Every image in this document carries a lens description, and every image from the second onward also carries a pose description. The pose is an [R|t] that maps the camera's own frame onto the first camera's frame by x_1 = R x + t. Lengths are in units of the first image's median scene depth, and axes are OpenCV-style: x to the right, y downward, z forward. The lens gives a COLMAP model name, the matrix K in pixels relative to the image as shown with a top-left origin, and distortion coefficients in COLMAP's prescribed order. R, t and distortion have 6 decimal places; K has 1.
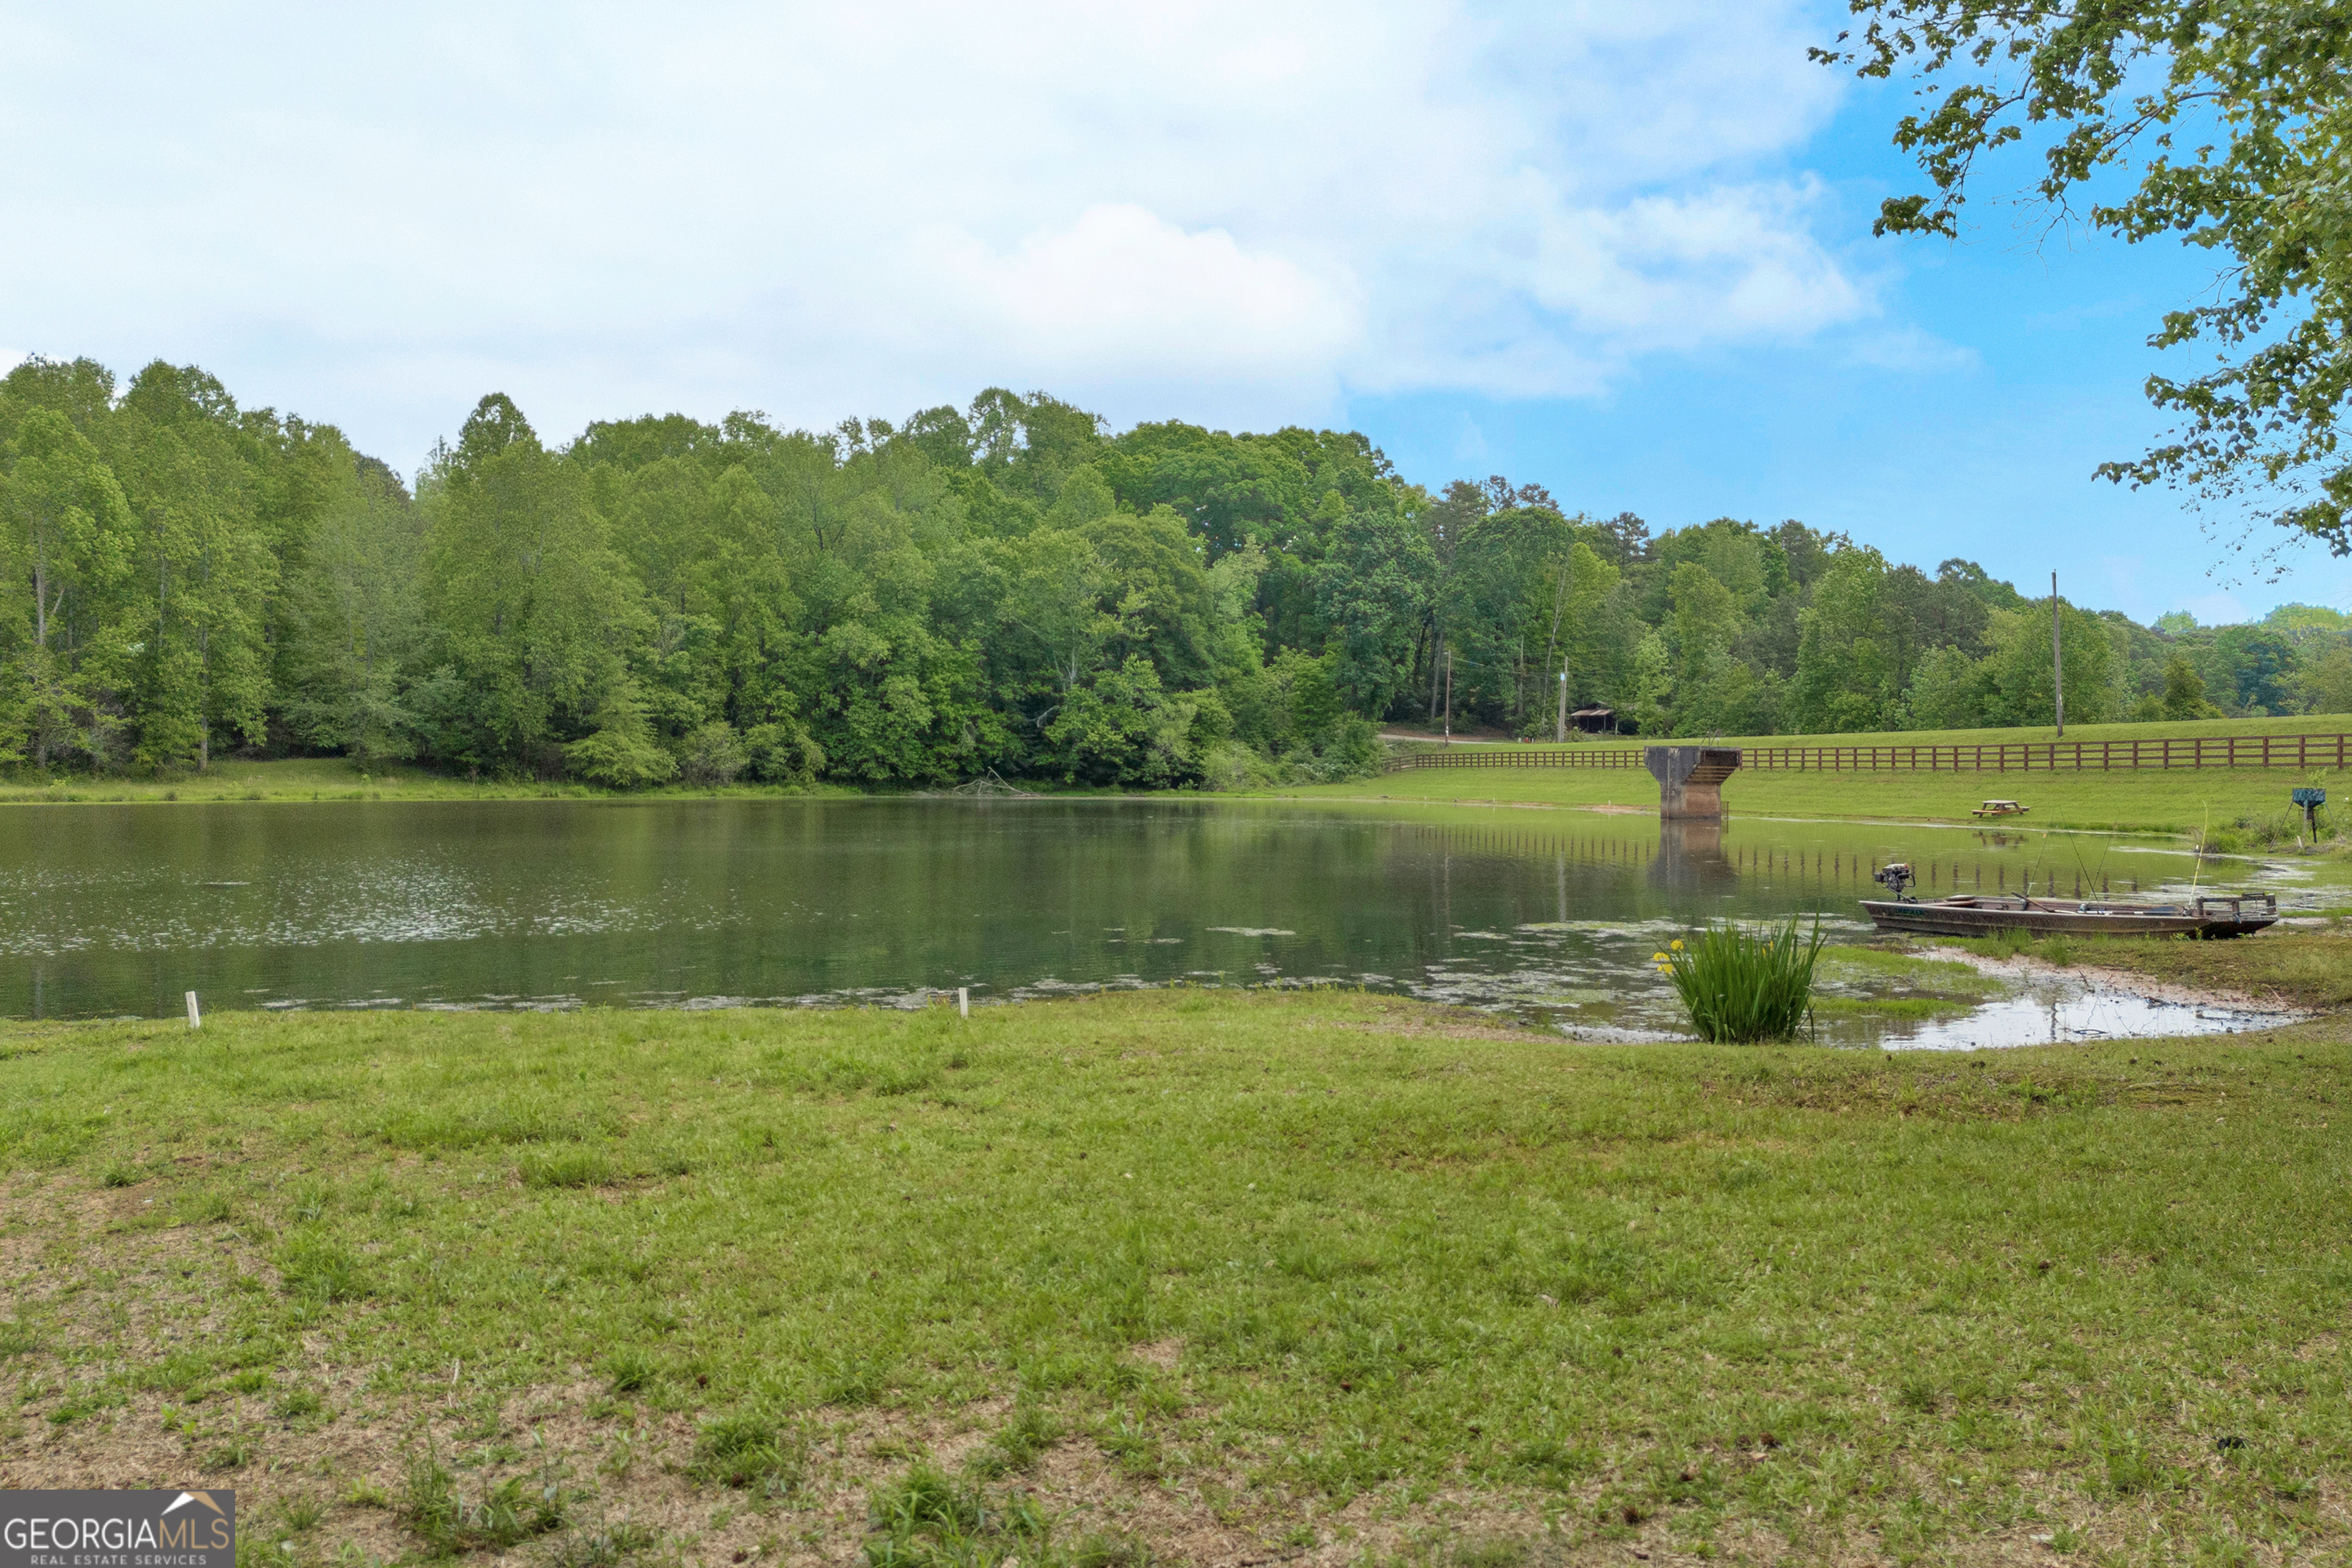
lens RADIAL K [[1854.6, 0, 1175.5], [0, 1854.6, 787.8], [0, 0, 1]] dist [0.007168, -0.002147]
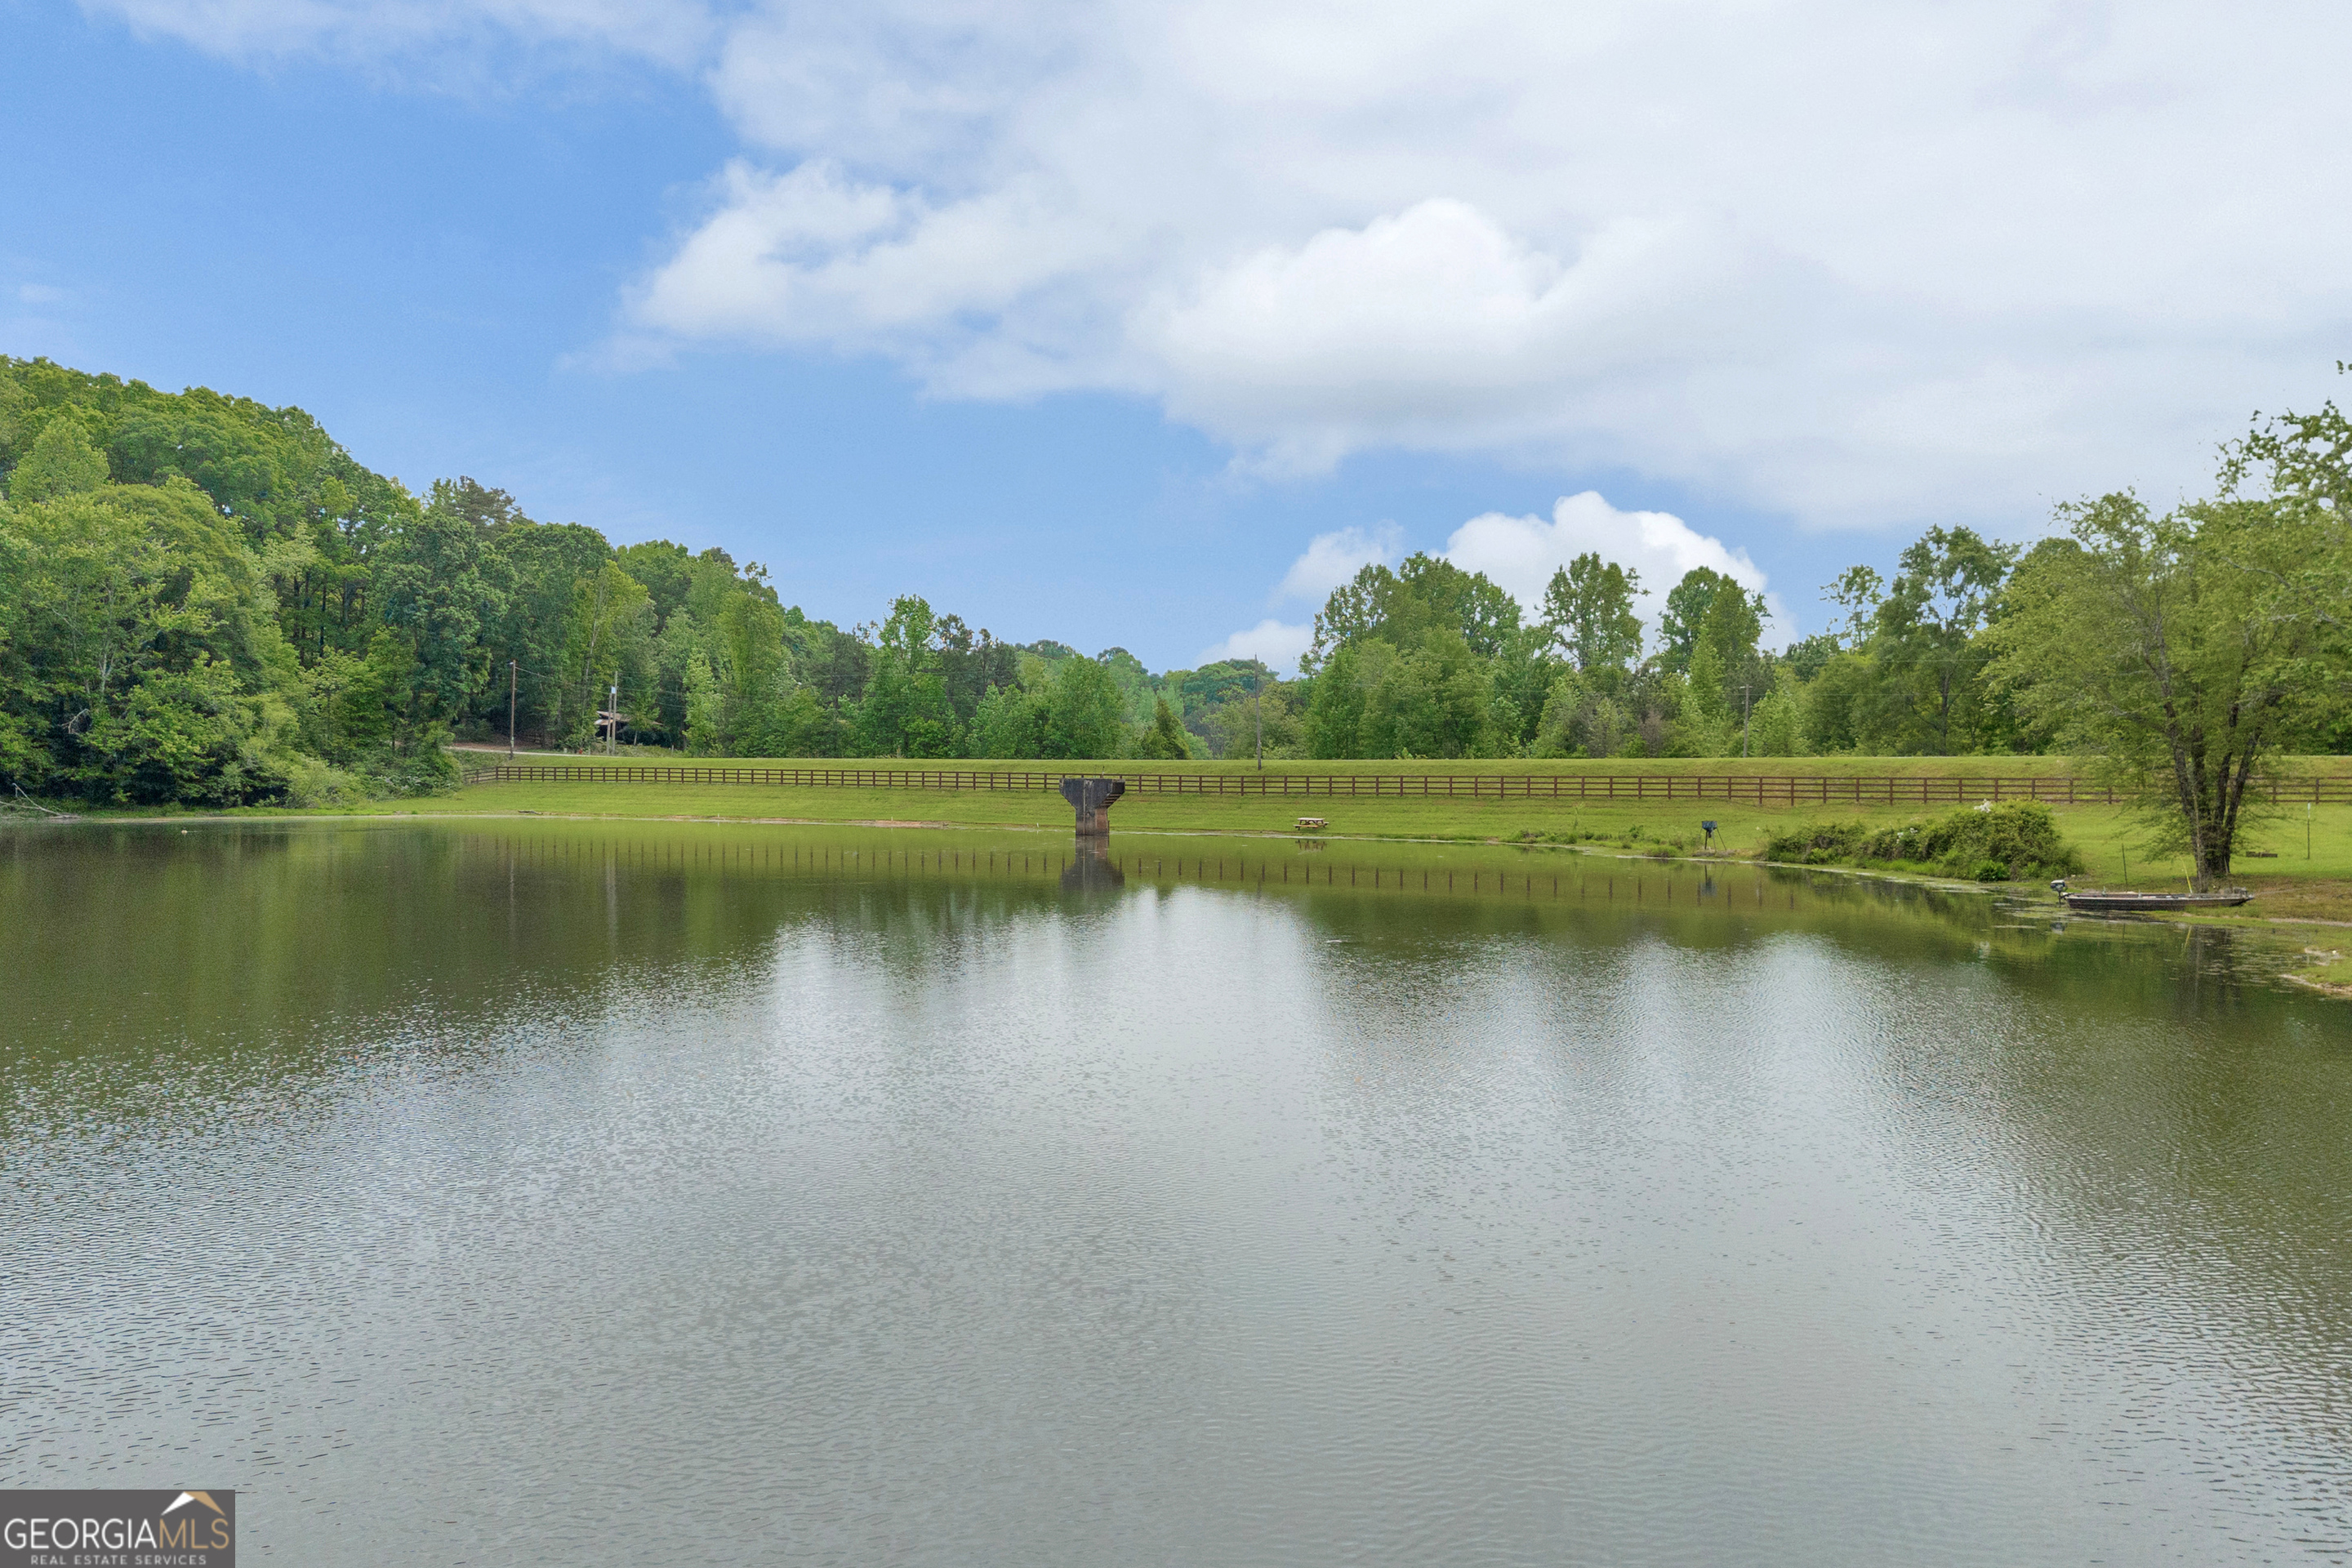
lens RADIAL K [[1854.6, 0, 1175.3], [0, 1854.6, 777.8], [0, 0, 1]] dist [0.007168, -0.002147]
pose [[0.654250, -0.006572, 0.756250, -0.381063], [0.002267, 0.999975, 0.006729, -0.017943], [-0.756275, -0.002688, 0.654248, 0.085489]]
